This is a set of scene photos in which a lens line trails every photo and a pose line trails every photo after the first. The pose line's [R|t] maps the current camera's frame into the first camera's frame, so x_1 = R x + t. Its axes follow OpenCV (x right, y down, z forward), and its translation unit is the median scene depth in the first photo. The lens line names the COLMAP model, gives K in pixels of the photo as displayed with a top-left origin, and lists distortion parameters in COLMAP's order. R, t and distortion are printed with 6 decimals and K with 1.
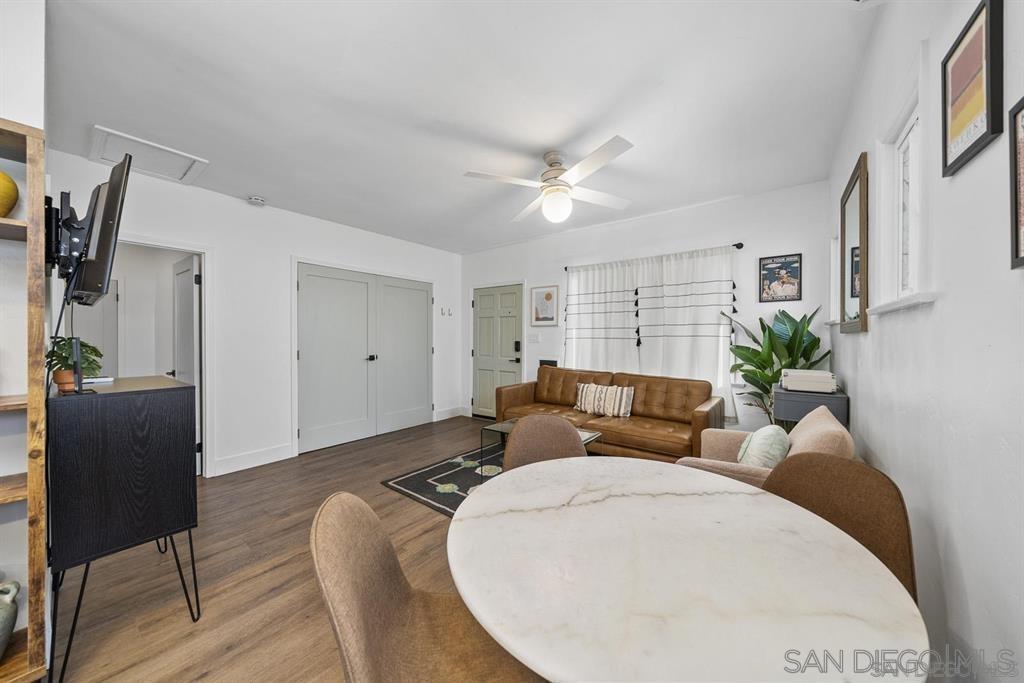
lens RADIAL K [[351.1, 0, 514.2], [0, 351.1, 341.6], [0, 0, 1]] dist [-0.005098, 0.000184]
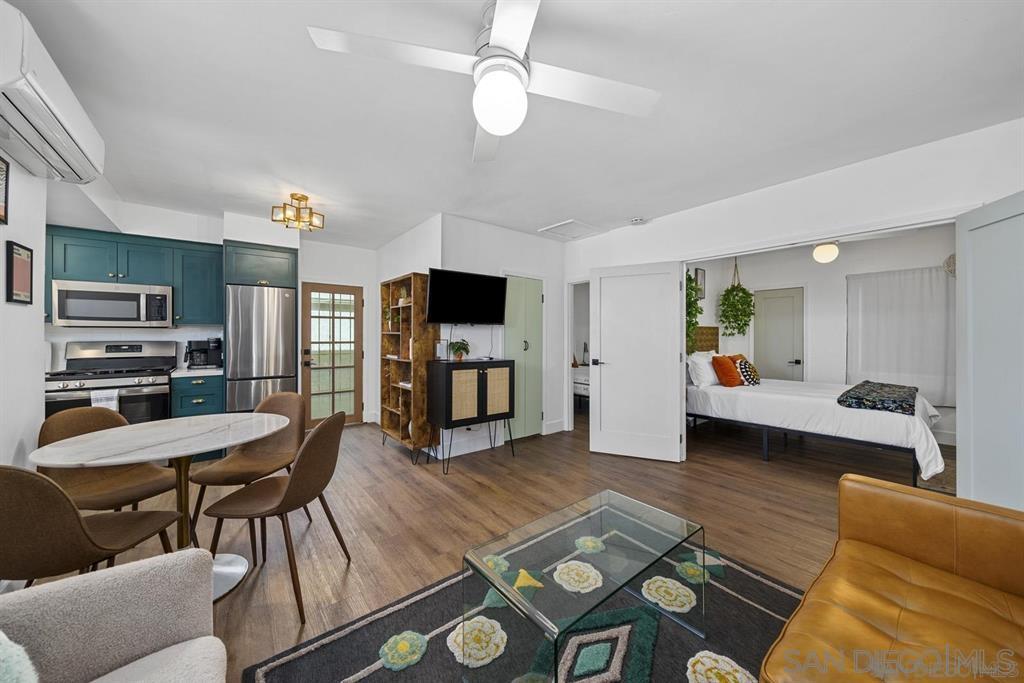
lens RADIAL K [[351.1, 0, 512.4], [0, 351.1, 340.0], [0, 0, 1]] dist [-0.005098, 0.000184]
pose [[-0.243317, 0.008234, -0.969912, 0.445141], [-0.009858, 0.999891, 0.010961, -0.017646], [0.969897, 0.012228, -0.243209, 0.806136]]
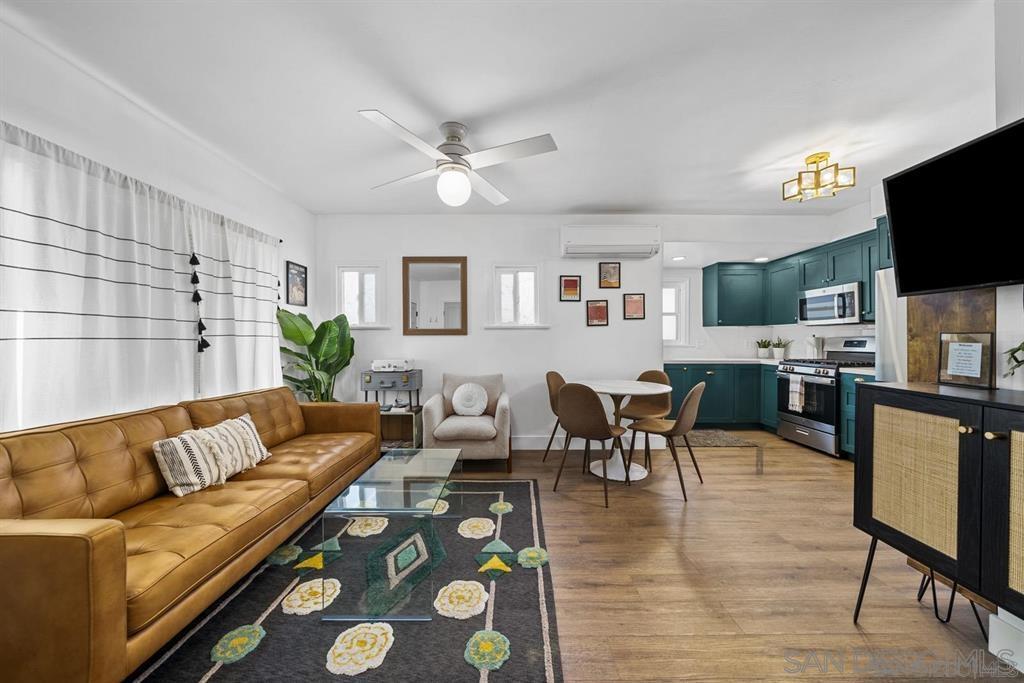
lens RADIAL K [[351.1, 0, 512.6], [0, 351.1, 340.7], [0, 0, 1]] dist [-0.005098, 0.000184]
pose [[-0.604172, -0.003307, 0.796847, -0.470879], [0.012053, 0.999839, 0.013288, -0.007966], [-0.796763, 0.017633, -0.604035, 0.994638]]
